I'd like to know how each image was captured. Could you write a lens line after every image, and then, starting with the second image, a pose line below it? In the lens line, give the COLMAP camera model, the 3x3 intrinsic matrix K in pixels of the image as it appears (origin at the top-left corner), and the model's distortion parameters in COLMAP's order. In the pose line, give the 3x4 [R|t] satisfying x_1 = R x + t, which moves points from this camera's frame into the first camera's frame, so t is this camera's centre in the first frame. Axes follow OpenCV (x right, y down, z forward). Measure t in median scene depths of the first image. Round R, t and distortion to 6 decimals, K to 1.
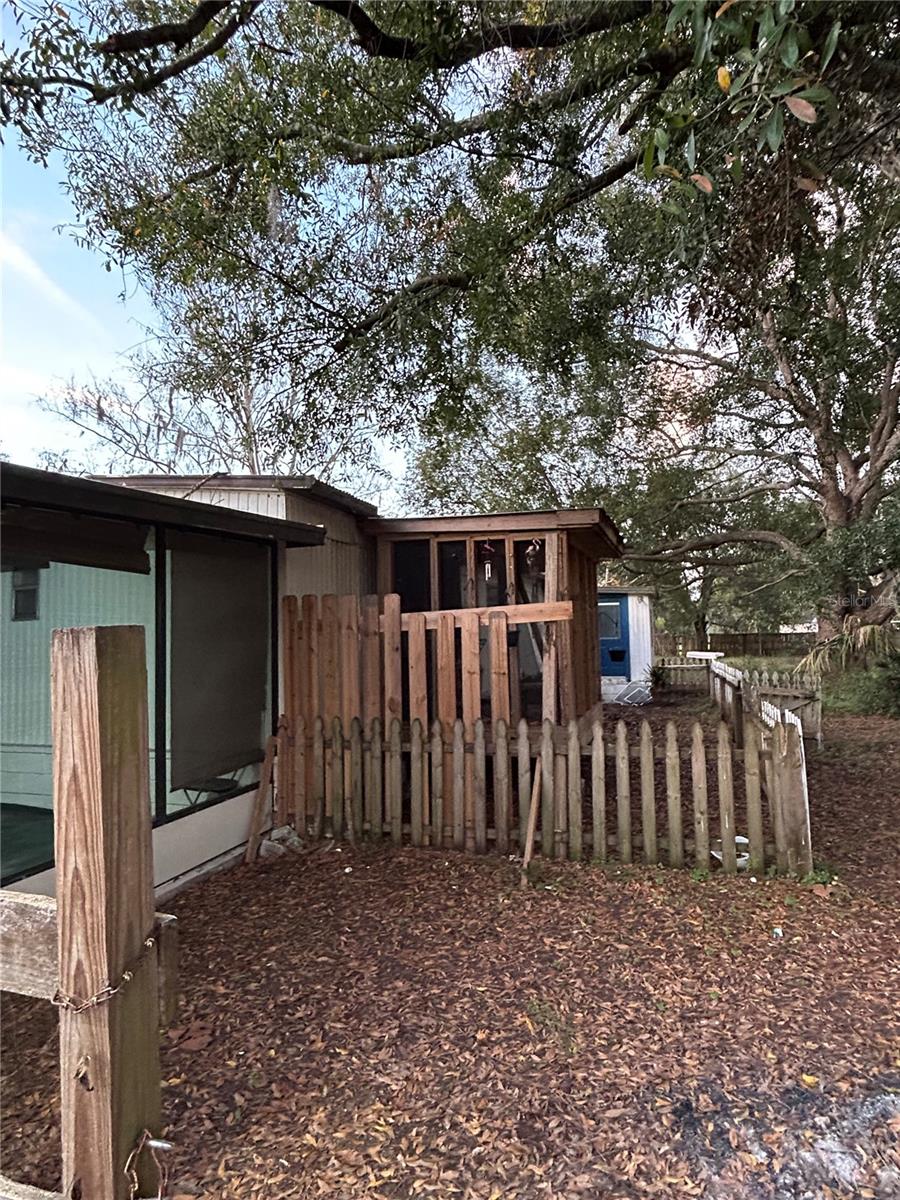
lens RADIAL K [[689.0, 0, 449.0], [0, 689.0, 596.9], [0, 0, 1]] dist [0.001035, -0.000222]
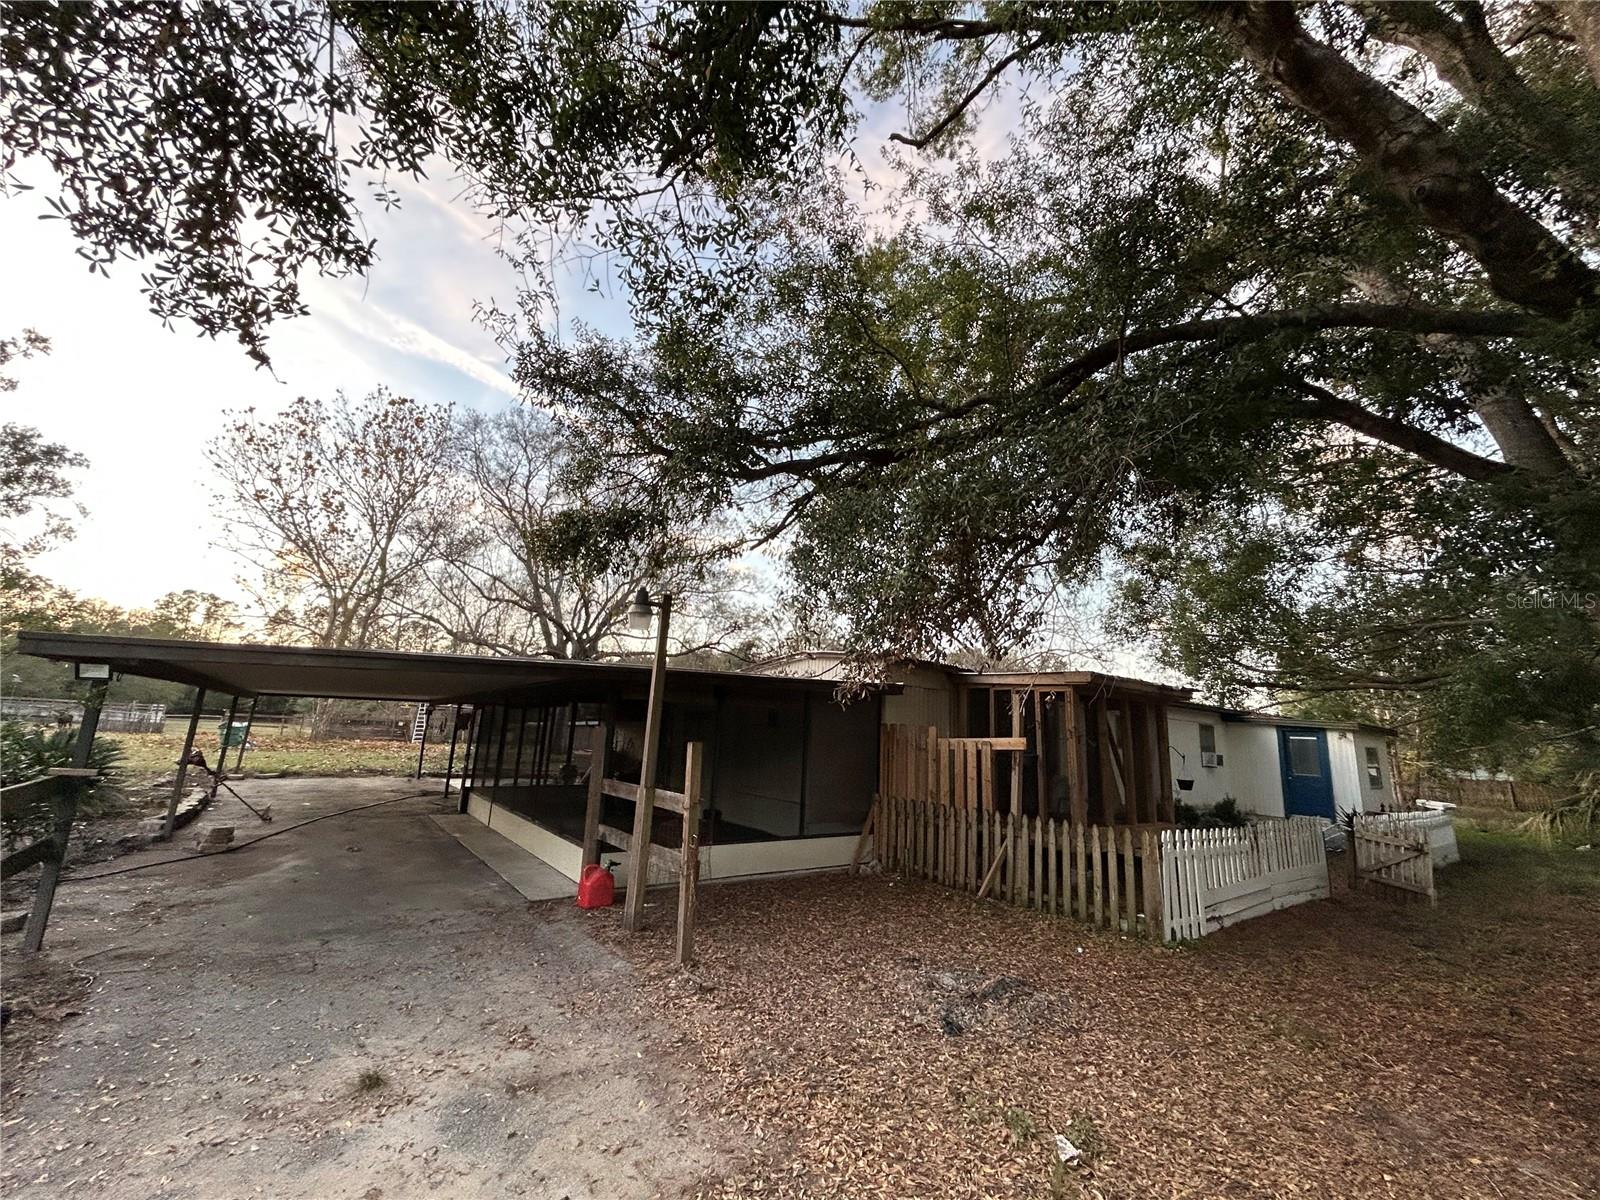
lens RADIAL K [[645.8, 0, 796.6], [0, 645.8, 600.8], [0, 0, 1]] dist [-0.003600, -0.000243]
pose [[0.819082, -0.056582, -0.570880, 0.578953], [-0.036575, 0.987949, -0.150395, -0.059423], [0.572510, 0.144066, 0.807142, -0.523136]]
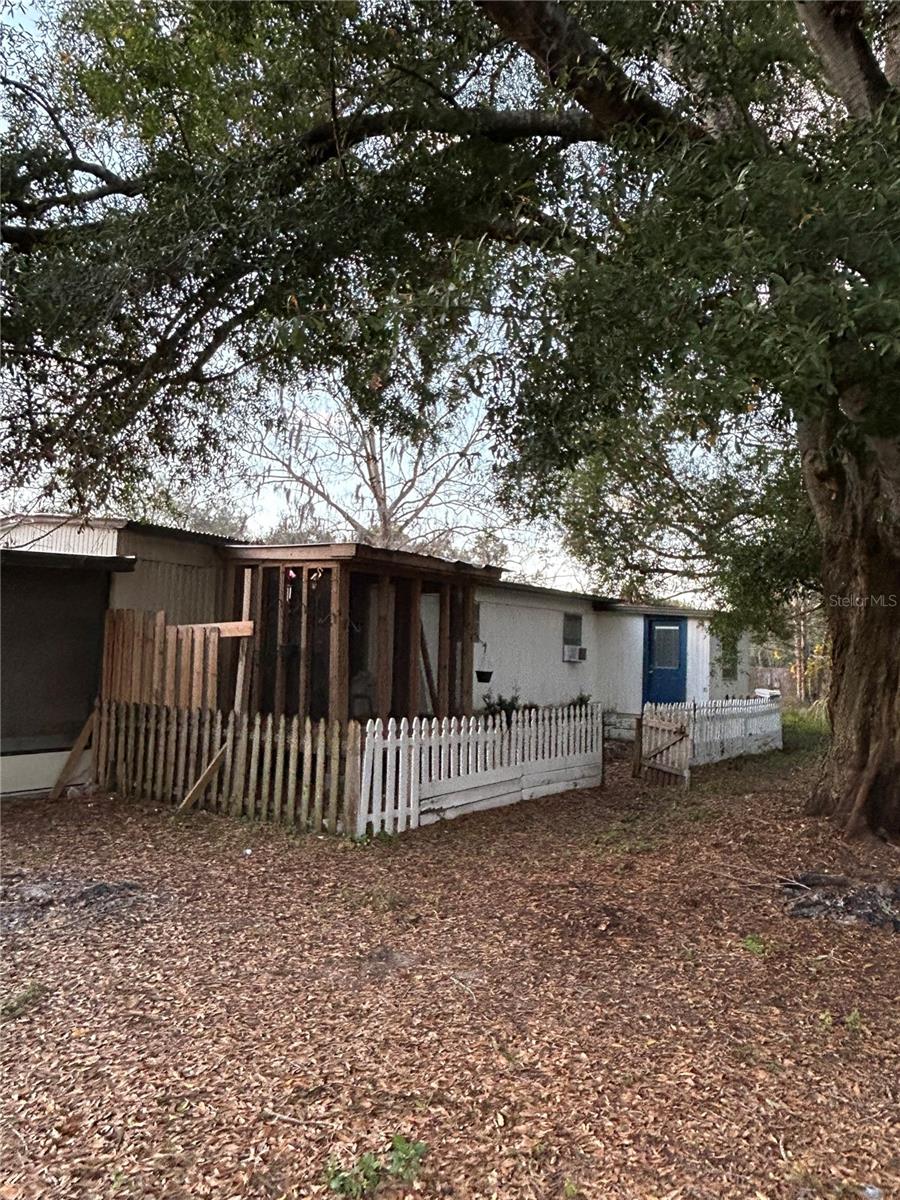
lens RADIAL K [[884.2, 0, 451.6], [0, 884.2, 600.3], [0, 0, 1]] dist [-0.008531, -0.009504]
pose [[0.954966, 0.031357, -0.295055, 0.968958], [-0.033894, 0.999419, -0.003487, -0.037359], [0.294774, 0.013330, 0.955474, -0.457502]]
